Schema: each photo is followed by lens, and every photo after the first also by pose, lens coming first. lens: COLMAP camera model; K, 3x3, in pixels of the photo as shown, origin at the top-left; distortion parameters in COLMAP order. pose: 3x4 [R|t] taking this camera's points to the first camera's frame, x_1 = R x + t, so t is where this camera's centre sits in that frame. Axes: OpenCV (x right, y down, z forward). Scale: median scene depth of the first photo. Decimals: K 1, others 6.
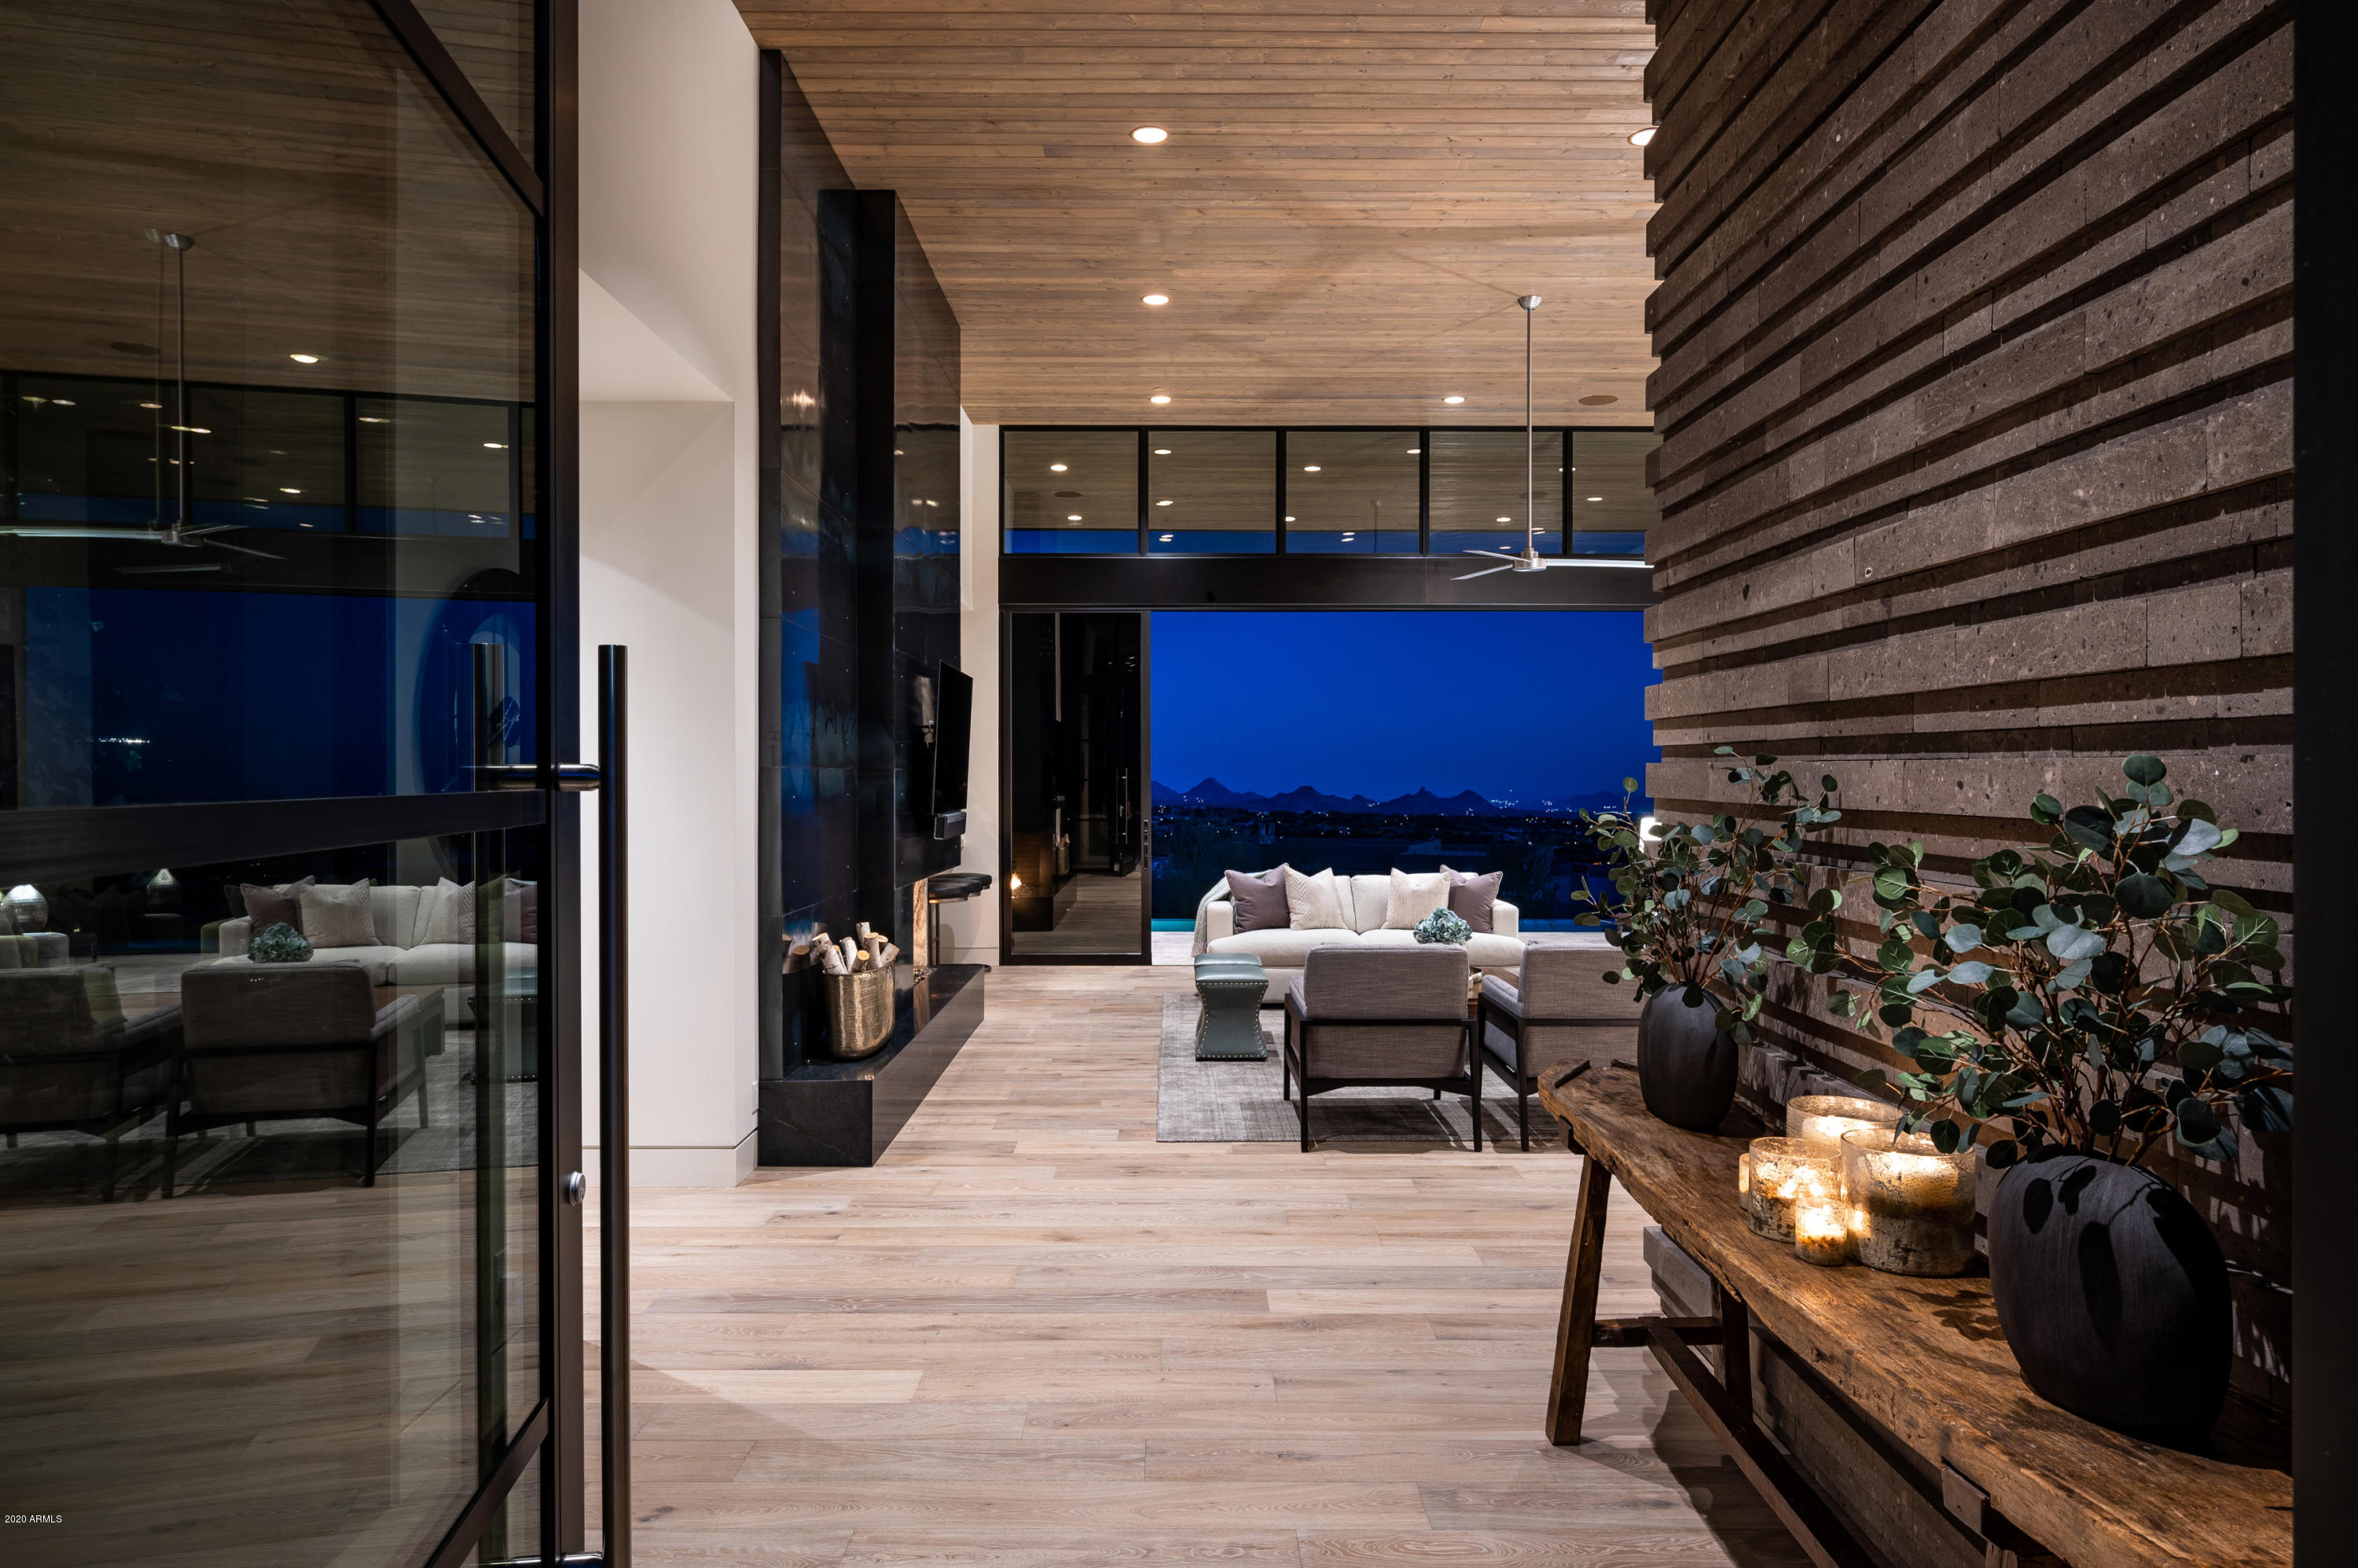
lens RADIAL K [[1450.4, 0, 1179.0], [0, 1450.4, 784.0], [0, 0, 1]] dist [-0.001452, -0.000105]
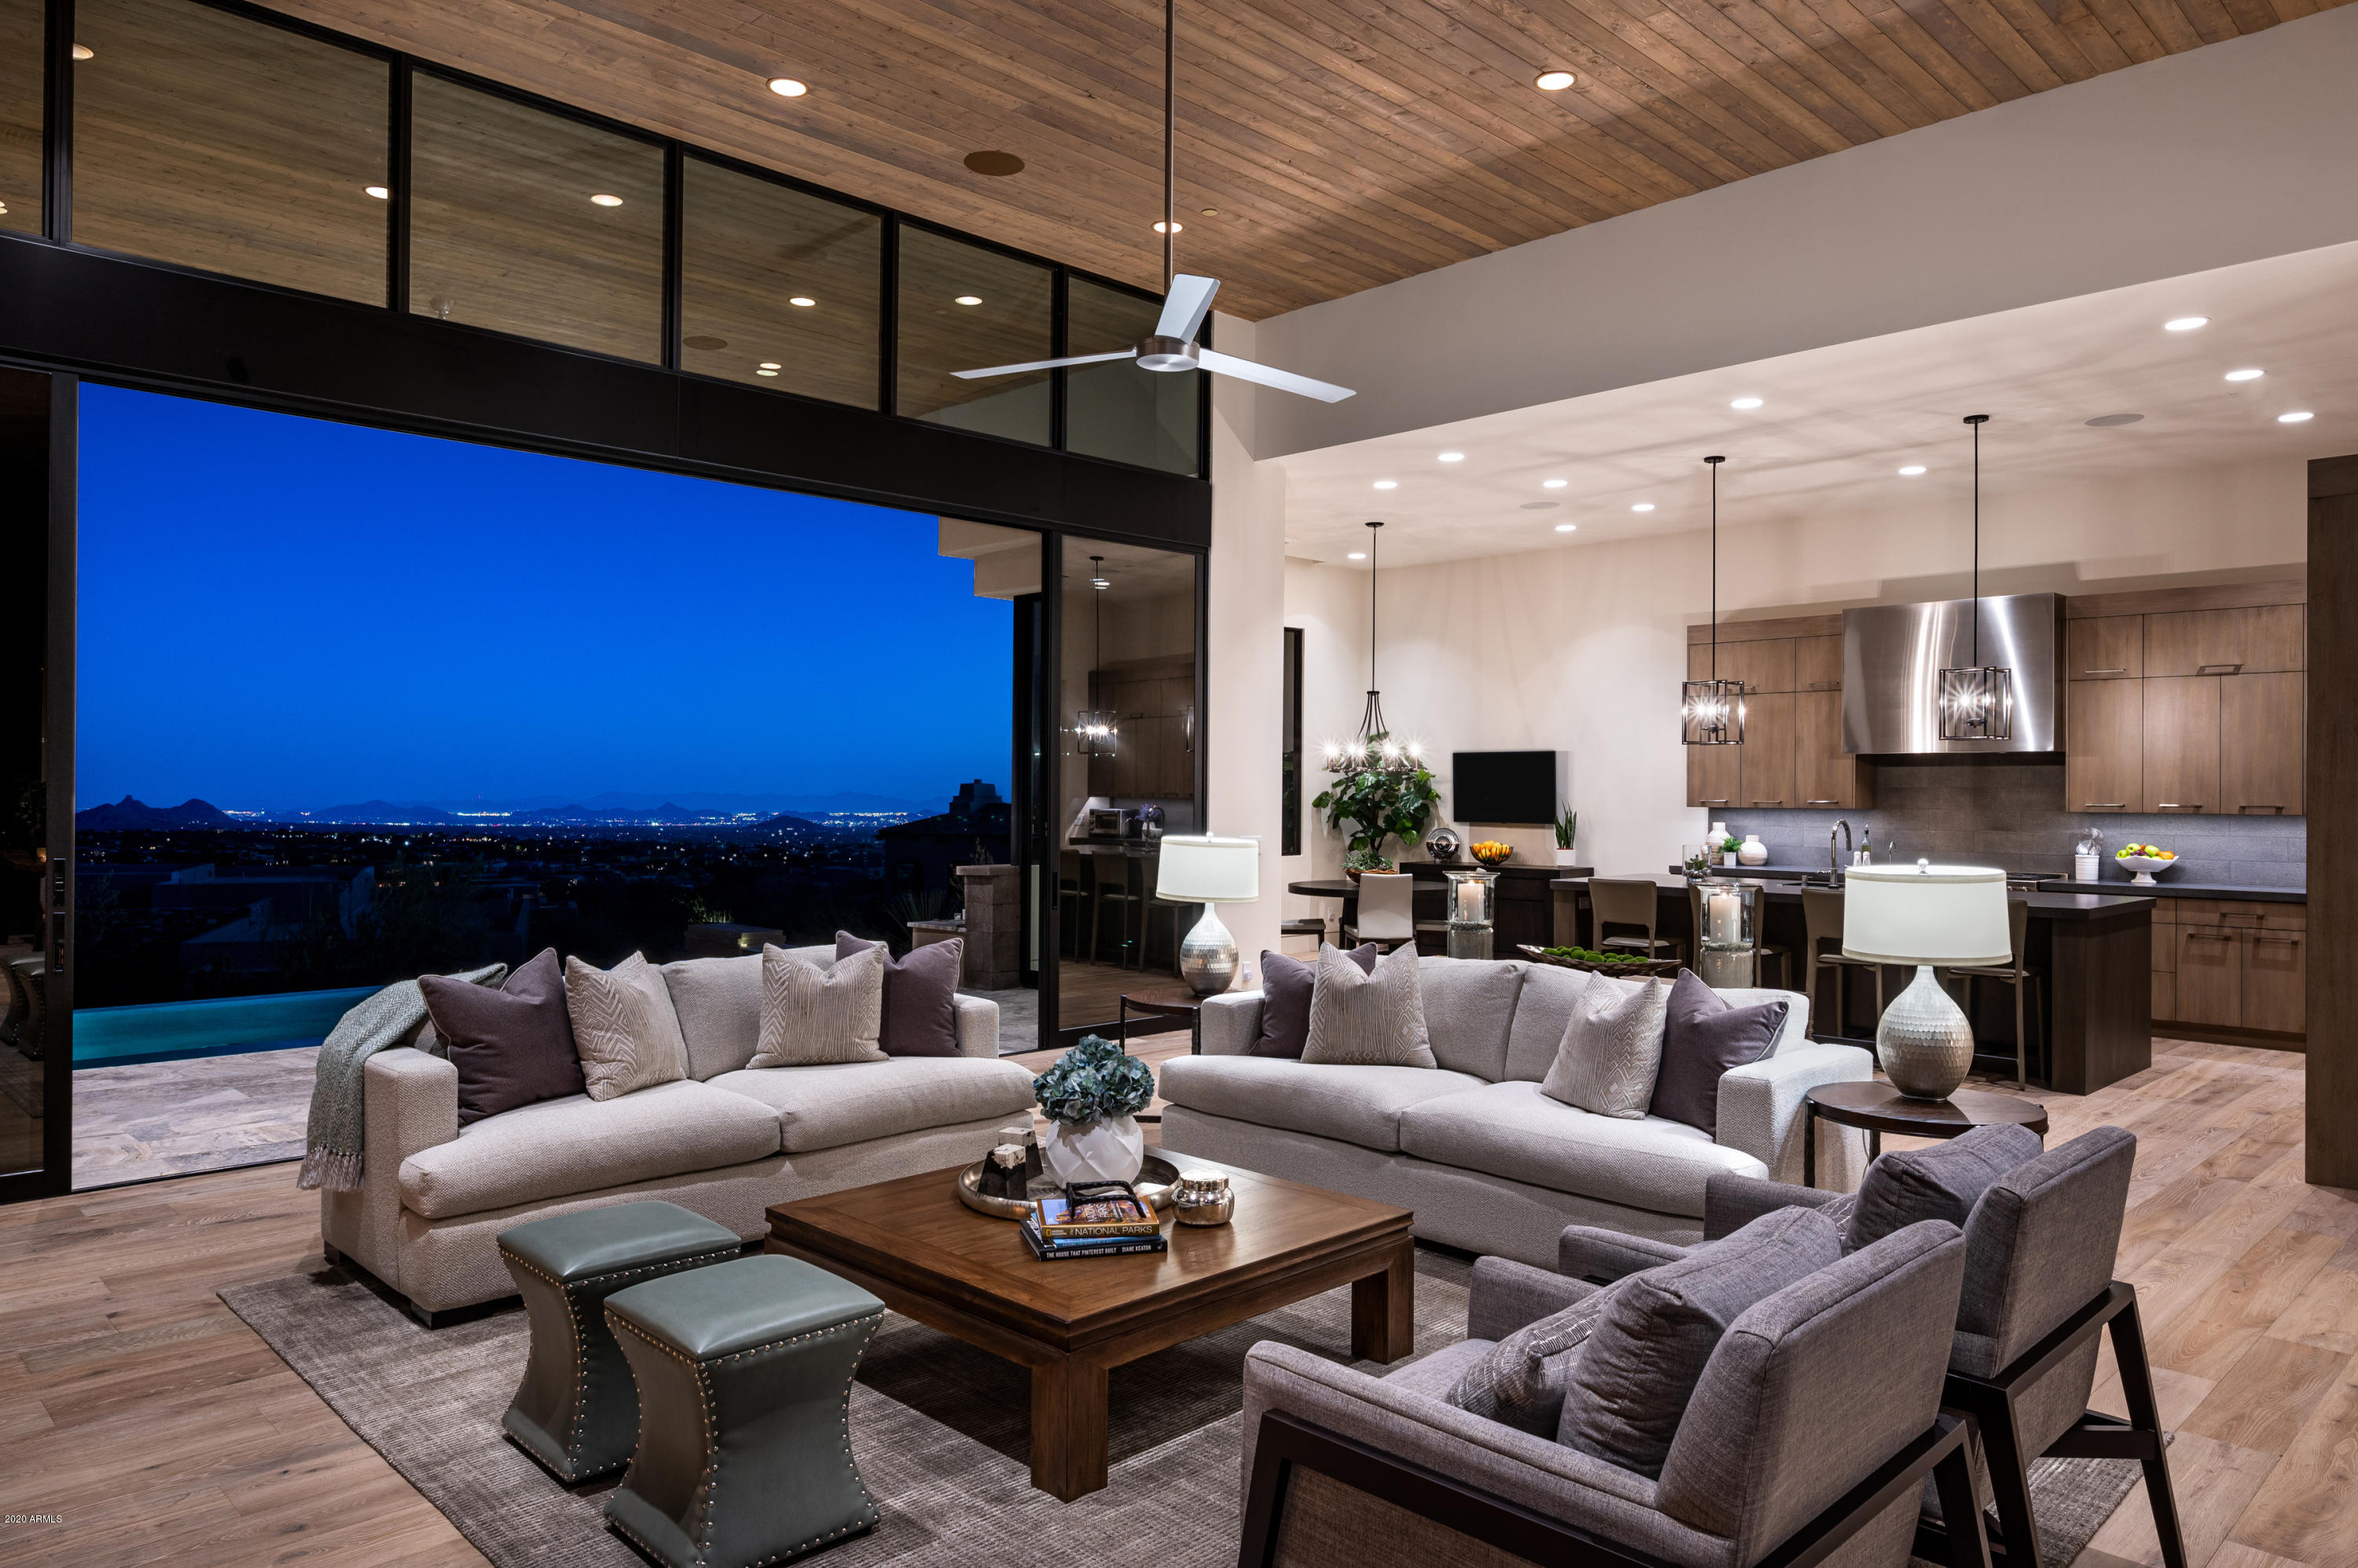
lens RADIAL K [[1523.0, 0, 1184.8], [0, 1523.0, 792.5], [0, 0, 1]] dist [-0.006160, 0.000921]
pose [[0.714548, 0.003606, 0.699577, -0.391250], [-0.003546, 0.999993, -0.001533, 0.019825], [-0.699577, -0.001386, 0.714555, 1.729071]]
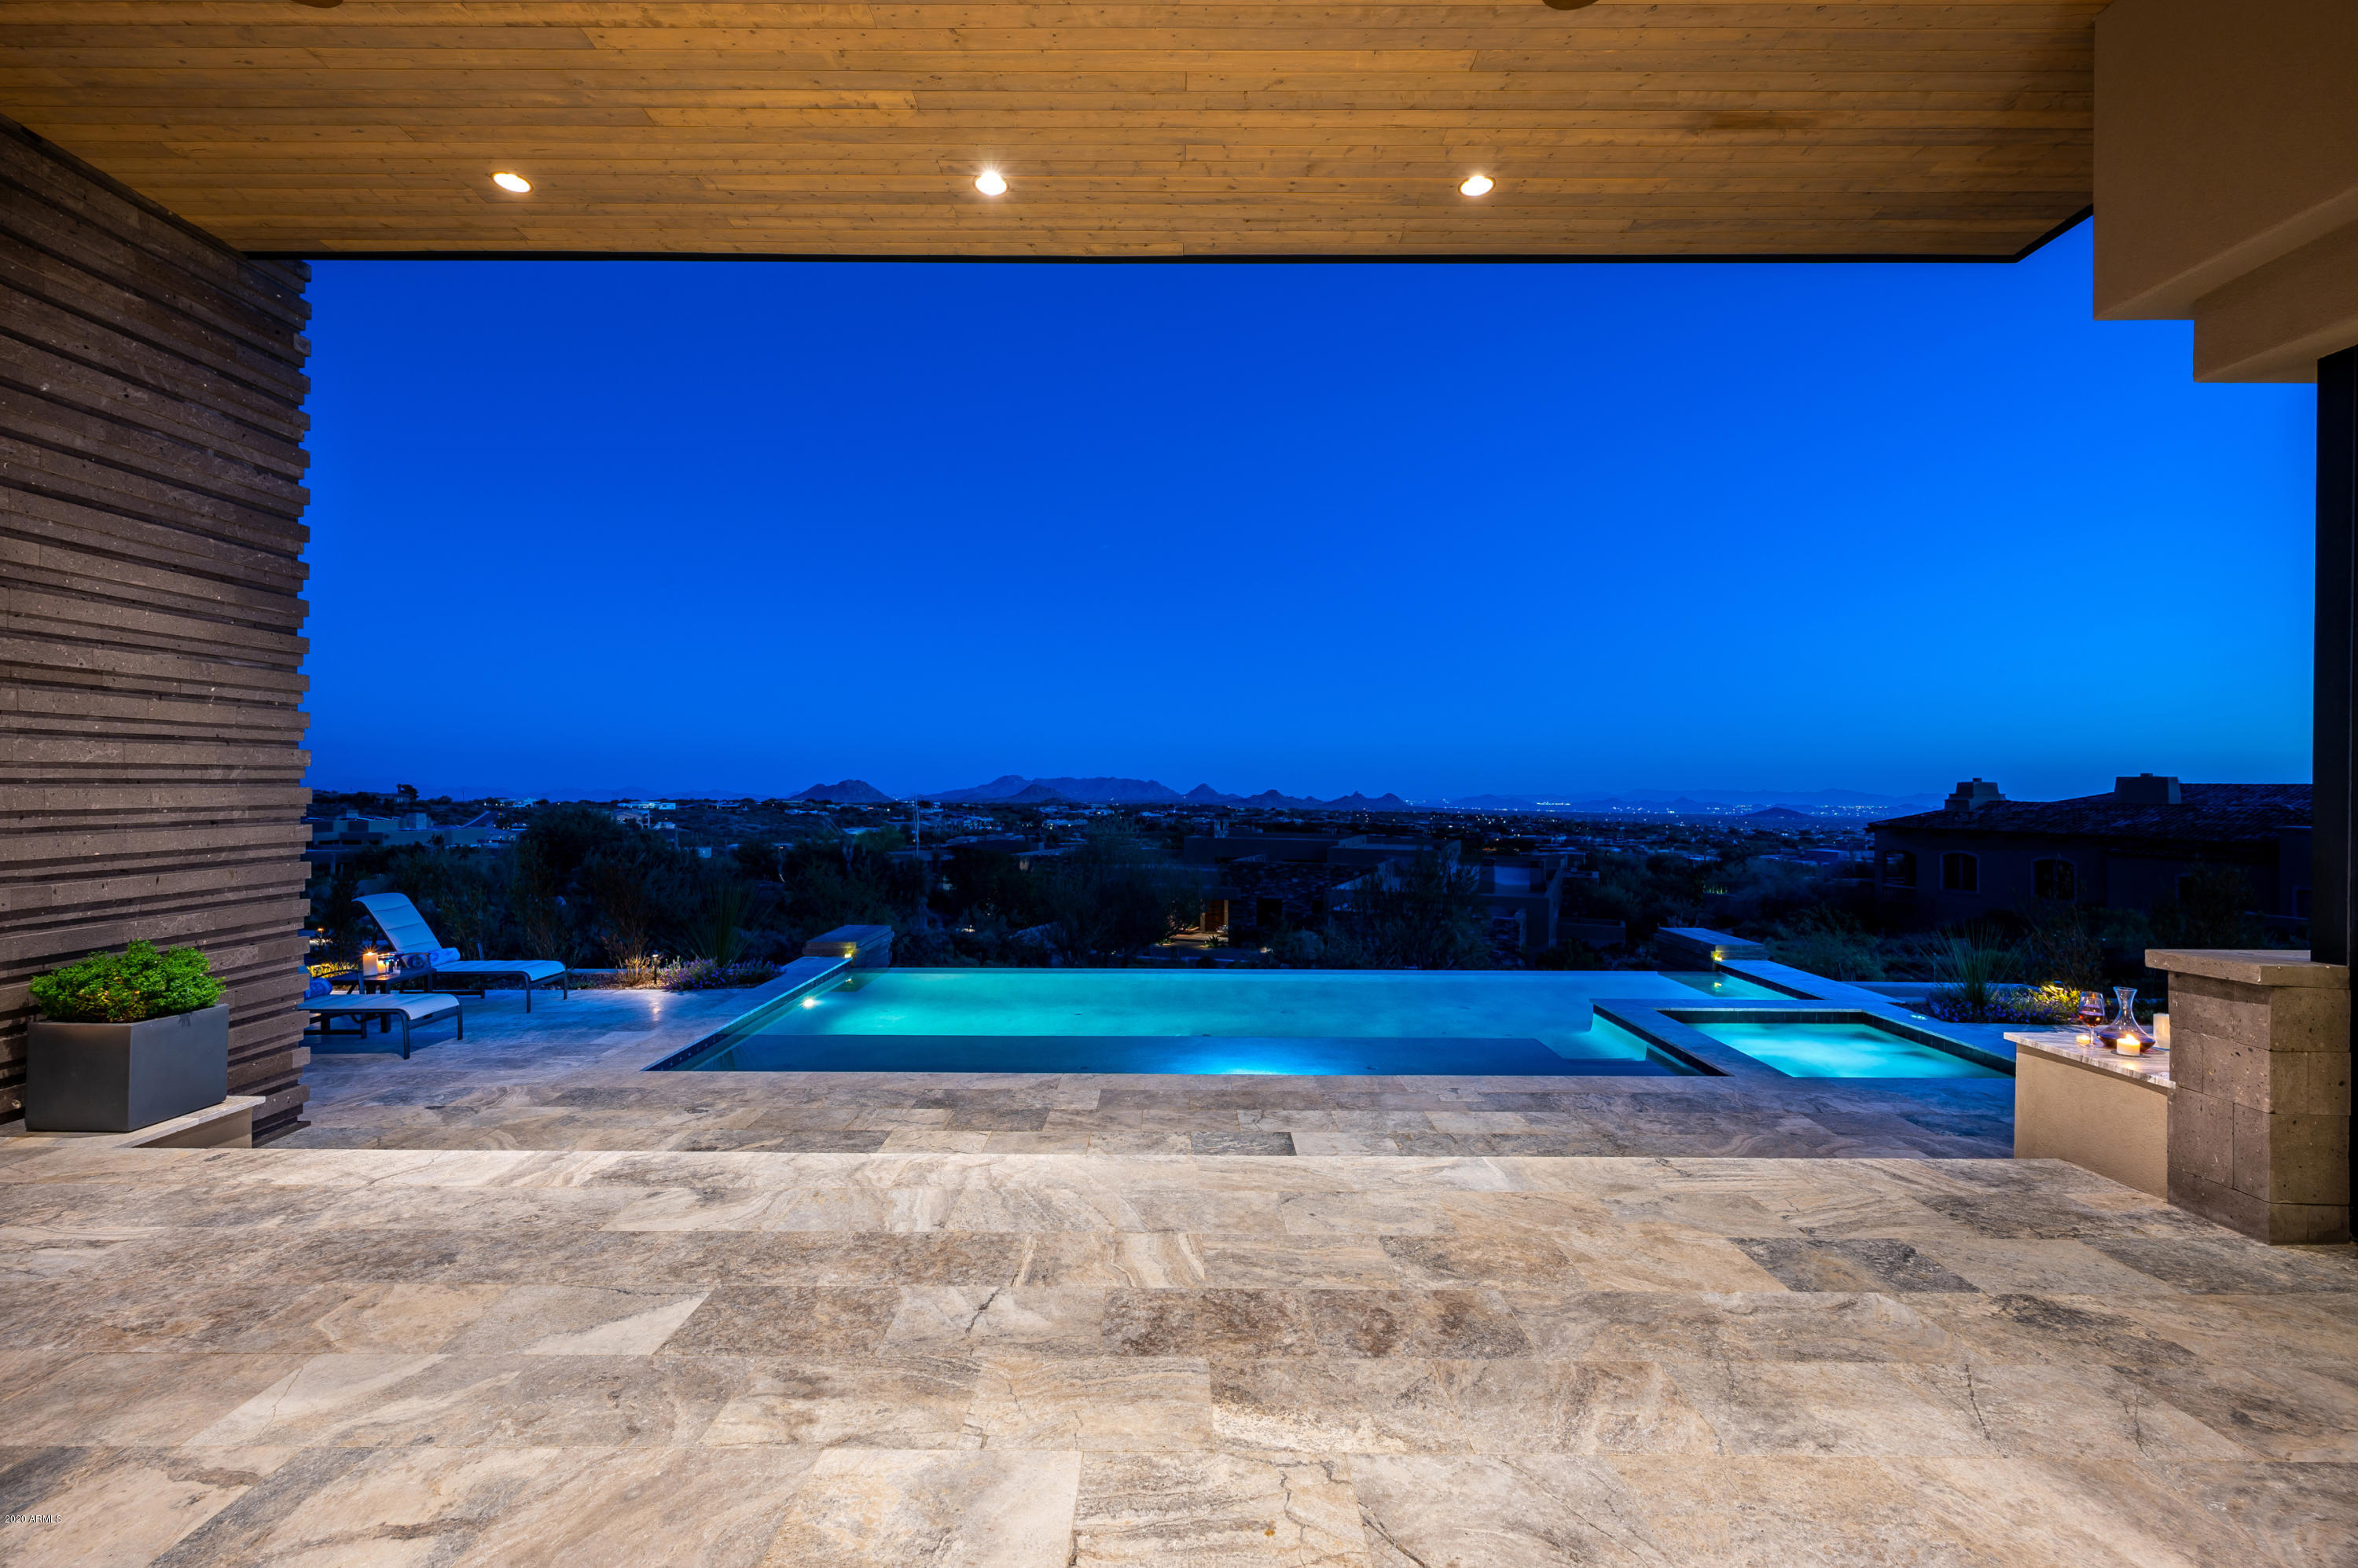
lens RADIAL K [[1040.7, 0, 1176.0], [0, 1040.7, 786.0], [0, 0, 1]] dist [-0.000749, 0.000535]
pose [[0.999973, 0.004768, -0.005517, 0.702239], [-0.004776, 0.999987, -0.001506, 0.009043], [0.005510, 0.001532, 0.999984, 3.595872]]
